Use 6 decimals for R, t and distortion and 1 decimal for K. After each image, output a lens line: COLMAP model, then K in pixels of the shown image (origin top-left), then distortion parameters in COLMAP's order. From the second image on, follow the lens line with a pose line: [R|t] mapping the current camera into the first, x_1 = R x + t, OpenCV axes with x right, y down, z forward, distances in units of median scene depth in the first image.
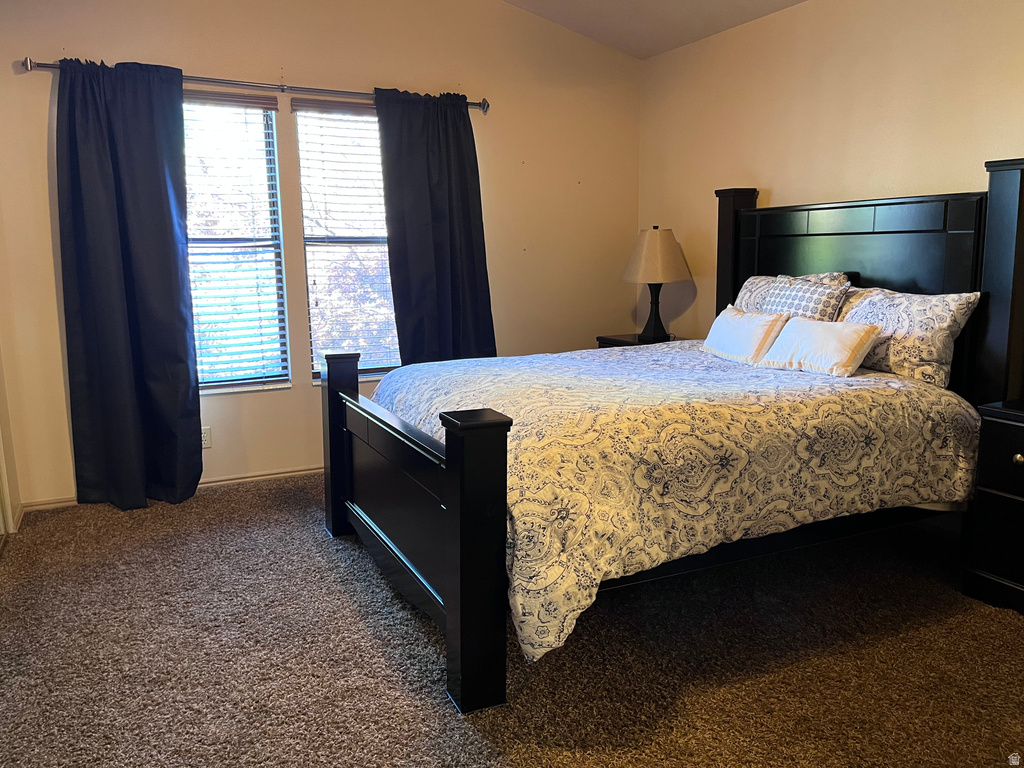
lens RADIAL K [[784.2, 0, 511.0], [0, 784.2, 381.7], [0, 0, 1]] dist [0.045657, -0.048096]
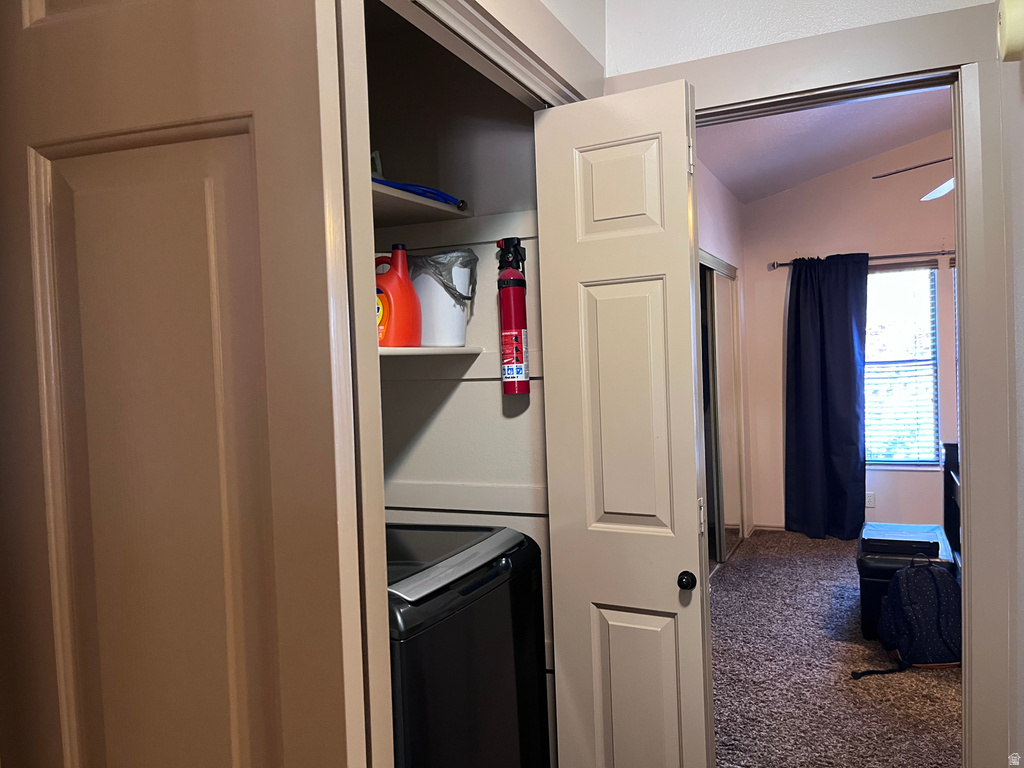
lens RADIAL K [[784.2, 0, 506.6], [0, 784.2, 388.6], [0, 0, 1]] dist [0.045657, -0.048096]
pose [[0.622001, 0.008540, -0.782969, 0.433966], [-0.100872, 0.992482, -0.069309, 0.050416], [0.776491, 0.122090, 0.618187, -0.563265]]
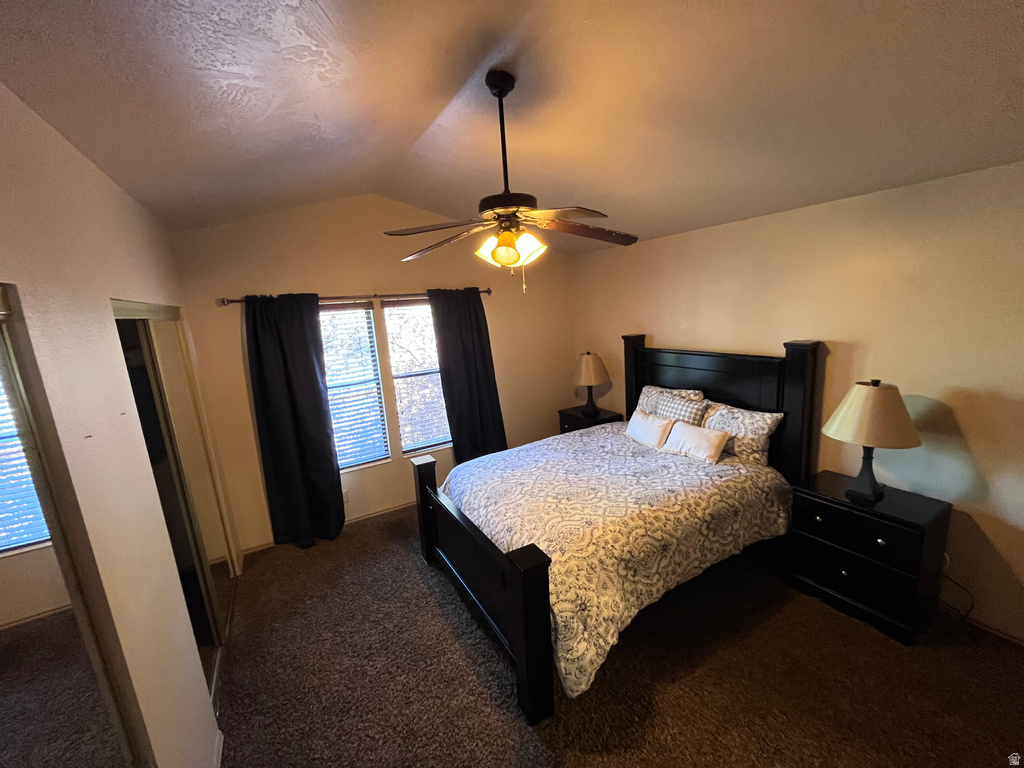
lens RADIAL K [[414.1, 0, 512.0], [0, 414.1, 385.0], [0, 0, 1]] dist [0.000300, -0.000645]
pose [[0.996117, -0.068398, 0.055438, -0.071691], [0.067196, 0.997468, 0.023272, -0.237178], [-0.056890, -0.019457, 0.998191, 0.090656]]
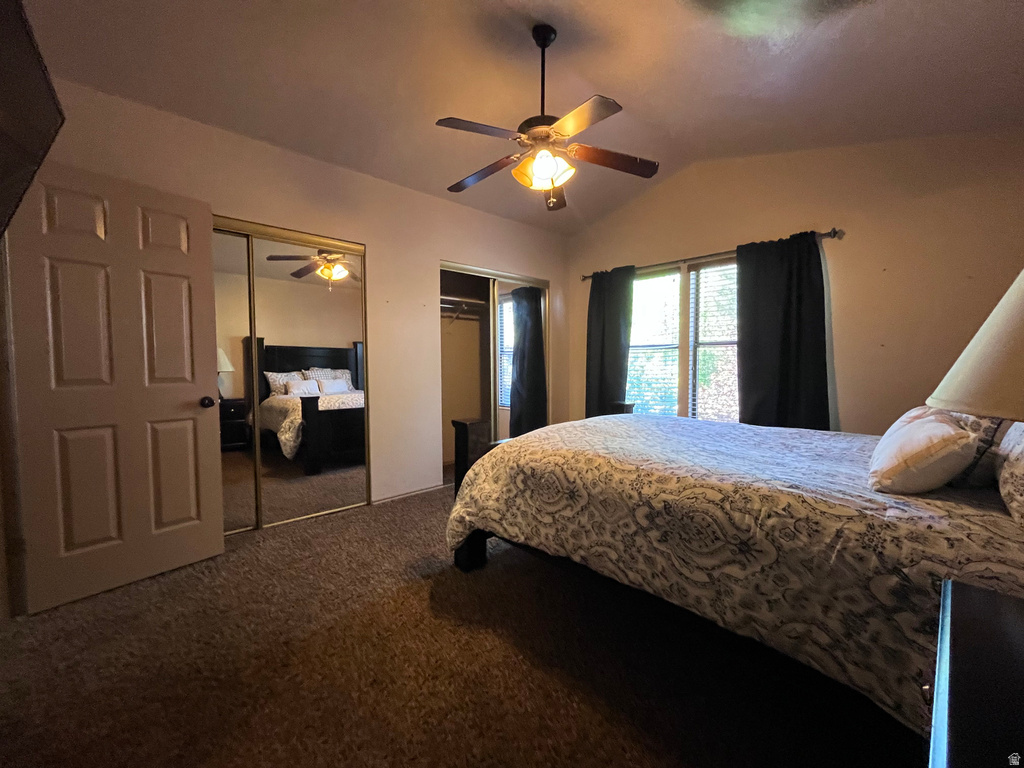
lens RADIAL K [[414.1, 0, 513.0], [0, 414.1, 390.4], [0, 0, 1]] dist [0.000300, -0.000645]
pose [[0.287554, 0.070170, -0.955191, 0.695778], [-0.165792, 0.985904, 0.022516, -0.052278], [0.943306, 0.151888, 0.295134, 0.539013]]
